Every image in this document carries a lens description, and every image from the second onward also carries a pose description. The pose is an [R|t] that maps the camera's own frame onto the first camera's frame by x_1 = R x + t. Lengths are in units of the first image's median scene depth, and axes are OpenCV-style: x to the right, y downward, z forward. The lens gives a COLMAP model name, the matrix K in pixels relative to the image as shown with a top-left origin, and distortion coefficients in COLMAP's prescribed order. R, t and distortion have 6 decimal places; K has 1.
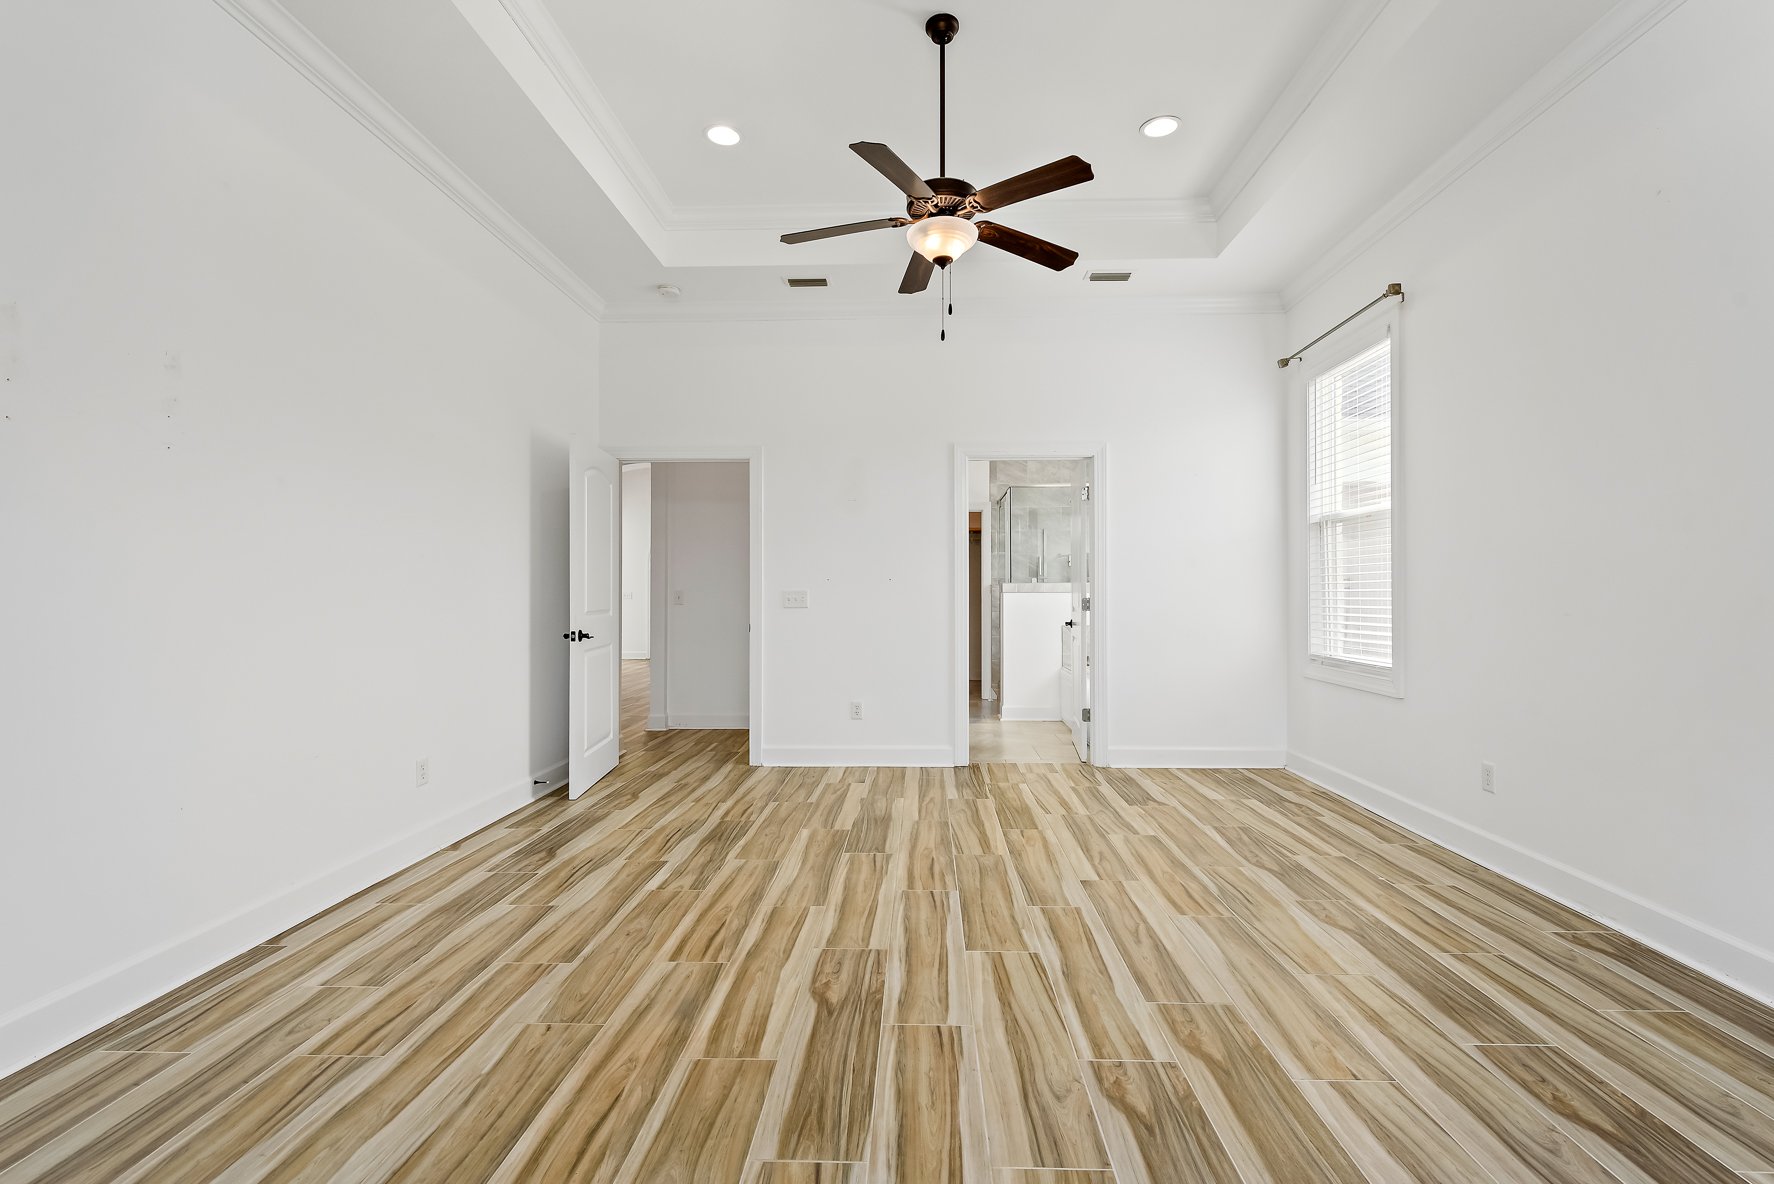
lens RADIAL K [[805.8, 0, 887.3], [0, 805.8, 587.8], [0, 0, 1]] dist [-0.003053, -0.000848]
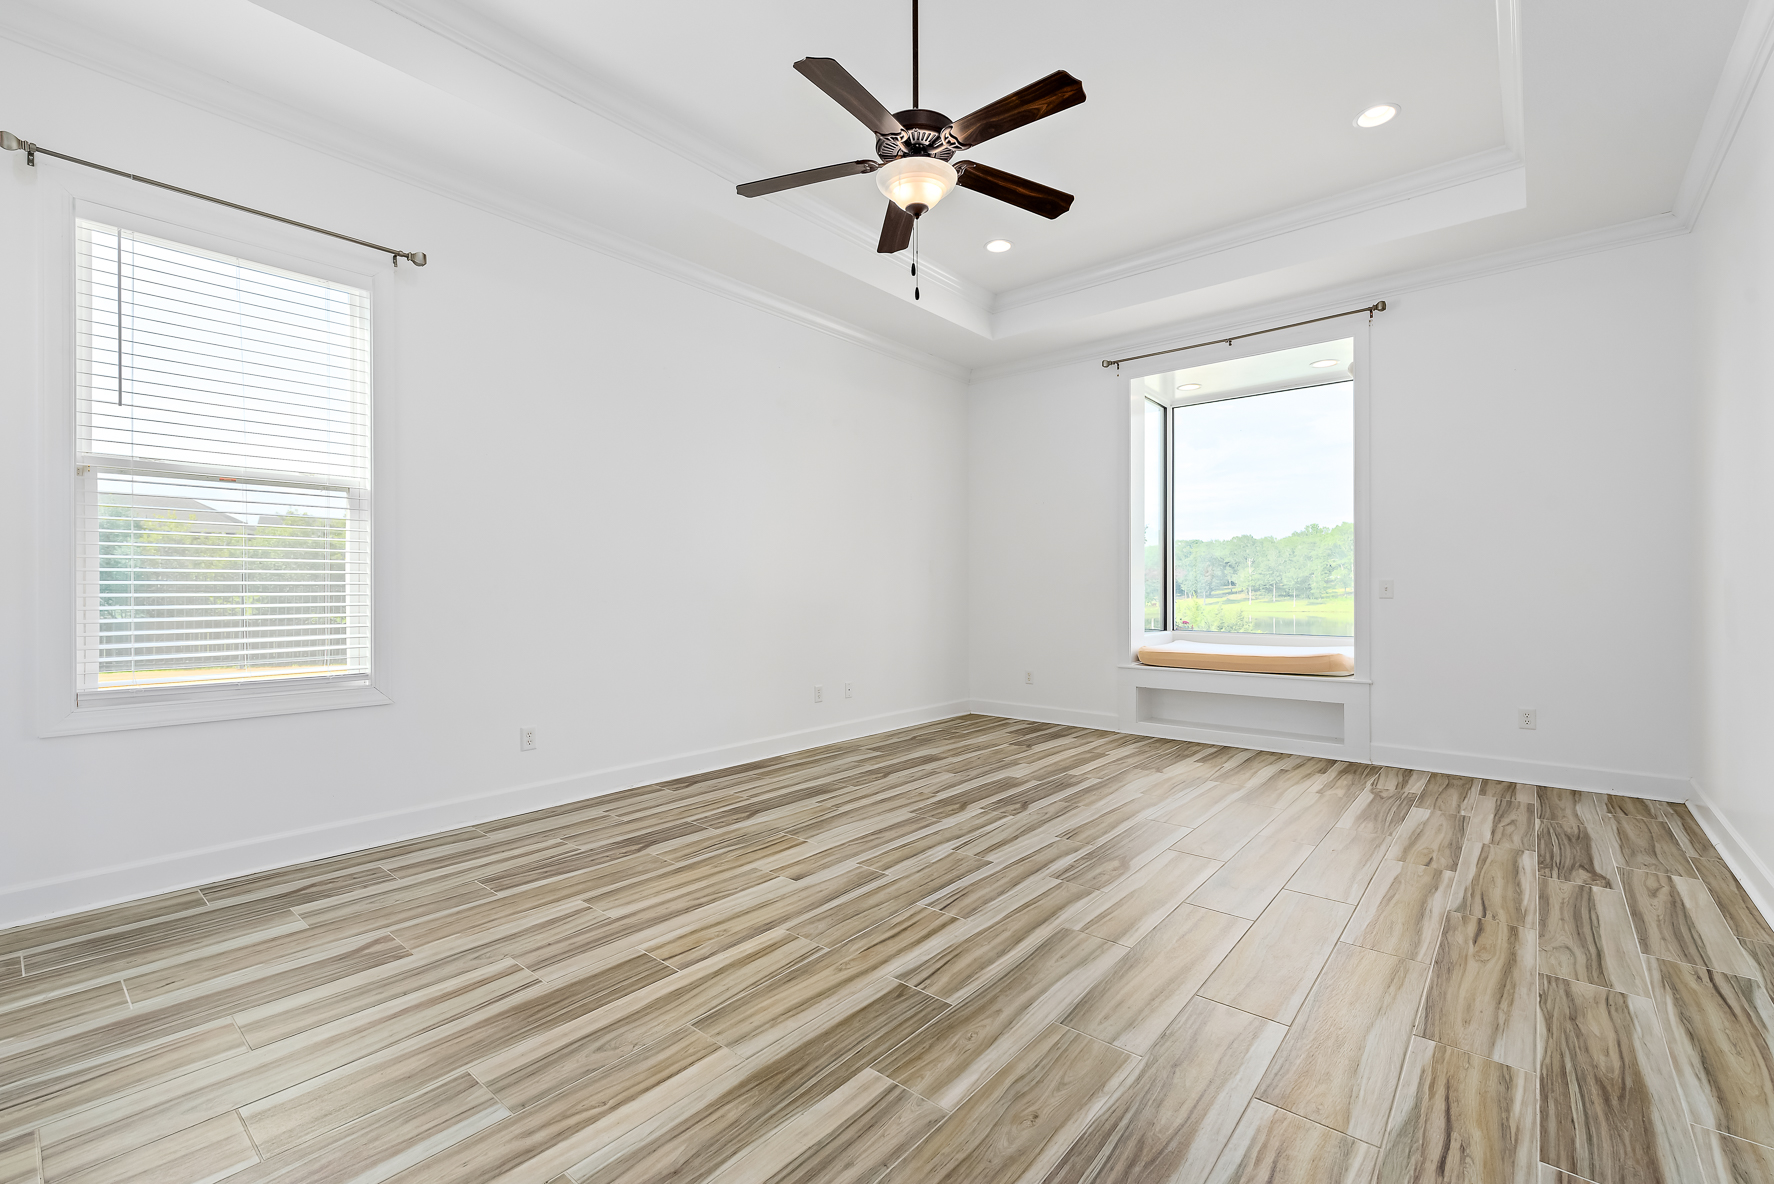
lens RADIAL K [[792.3, 0, 887.3], [0, 792.3, 590.2], [0, 0, 1]] dist [0.013367, -0.002149]
pose [[-0.797562, -0.002481, 0.603231, -0.472931], [-0.002854, 0.999996, 0.000339, 0.010948], [-0.603230, -0.001451, -0.797566, 1.877679]]
